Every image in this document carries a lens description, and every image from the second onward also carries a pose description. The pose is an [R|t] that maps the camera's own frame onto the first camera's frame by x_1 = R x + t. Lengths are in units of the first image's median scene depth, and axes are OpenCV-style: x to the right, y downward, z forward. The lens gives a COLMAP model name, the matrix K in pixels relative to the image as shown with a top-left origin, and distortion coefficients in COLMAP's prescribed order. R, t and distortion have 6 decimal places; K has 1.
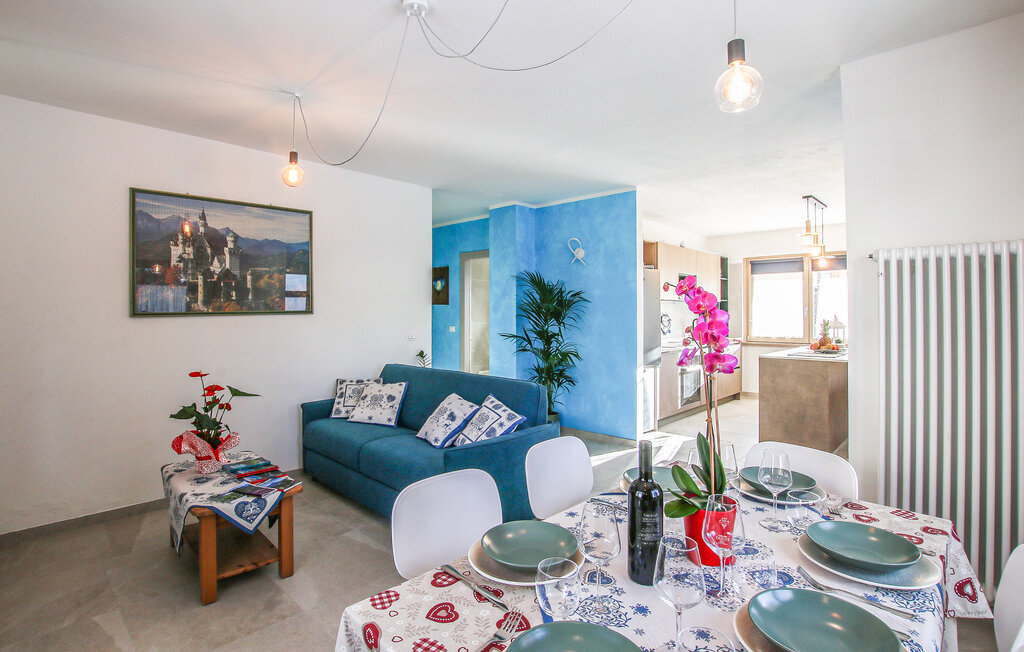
lens RADIAL K [[487.0, 0, 542.9], [0, 487.0, 312.3], [0, 0, 1]] dist [-0.019178, 0.001406]
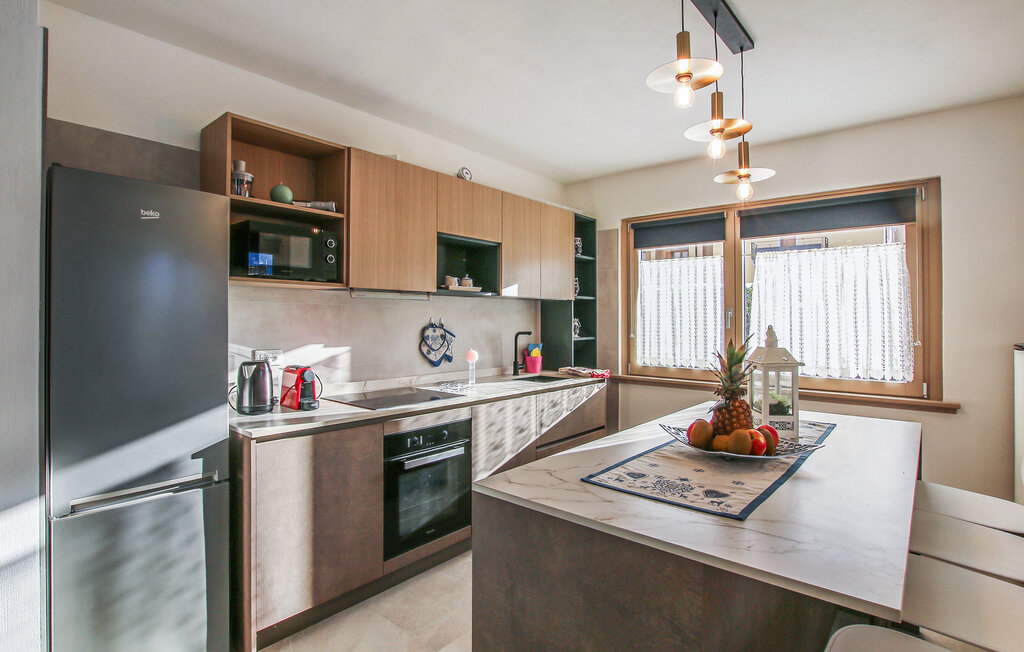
lens RADIAL K [[487.0, 0, 530.1], [0, 487.0, 324.8], [0, 0, 1]] dist [-0.019178, 0.001406]
pose [[0.999447, 0.003526, 0.033071, 0.310792], [-0.003988, 0.999895, 0.013907, -0.001293], [-0.033019, -0.014031, 0.999356, 0.486674]]
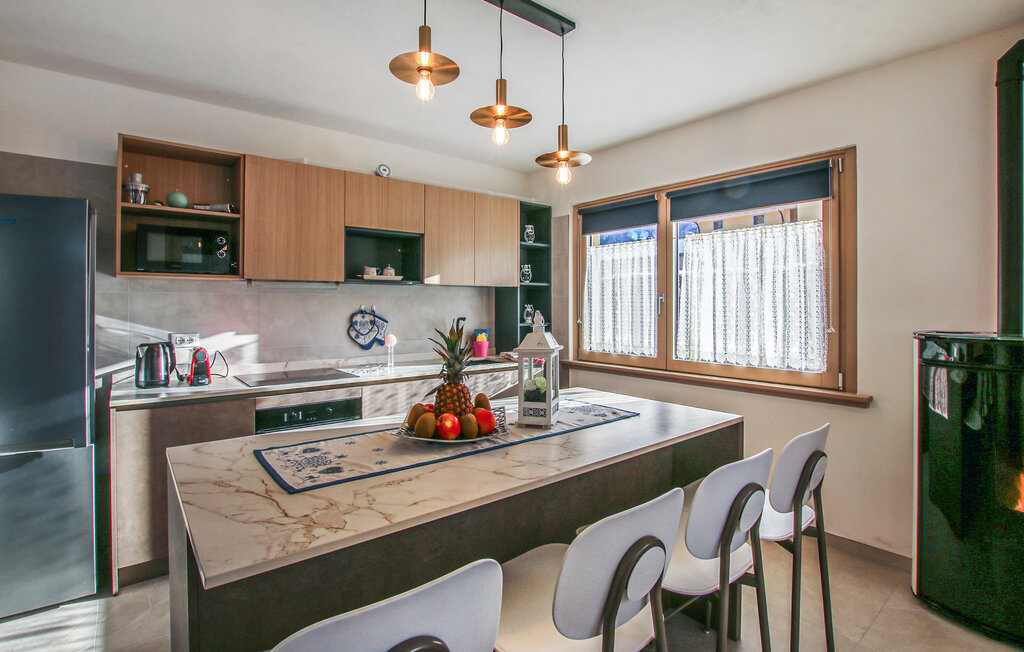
lens RADIAL K [[487.0, 0, 550.1], [0, 487.0, 299.5], [0, 0, 1]] dist [-0.019178, 0.001406]
pose [[0.991291, -0.003148, -0.131650, 0.485640], [0.002261, 0.999974, -0.006889, -0.002547], [0.131668, 0.006531, 0.991272, 0.483880]]
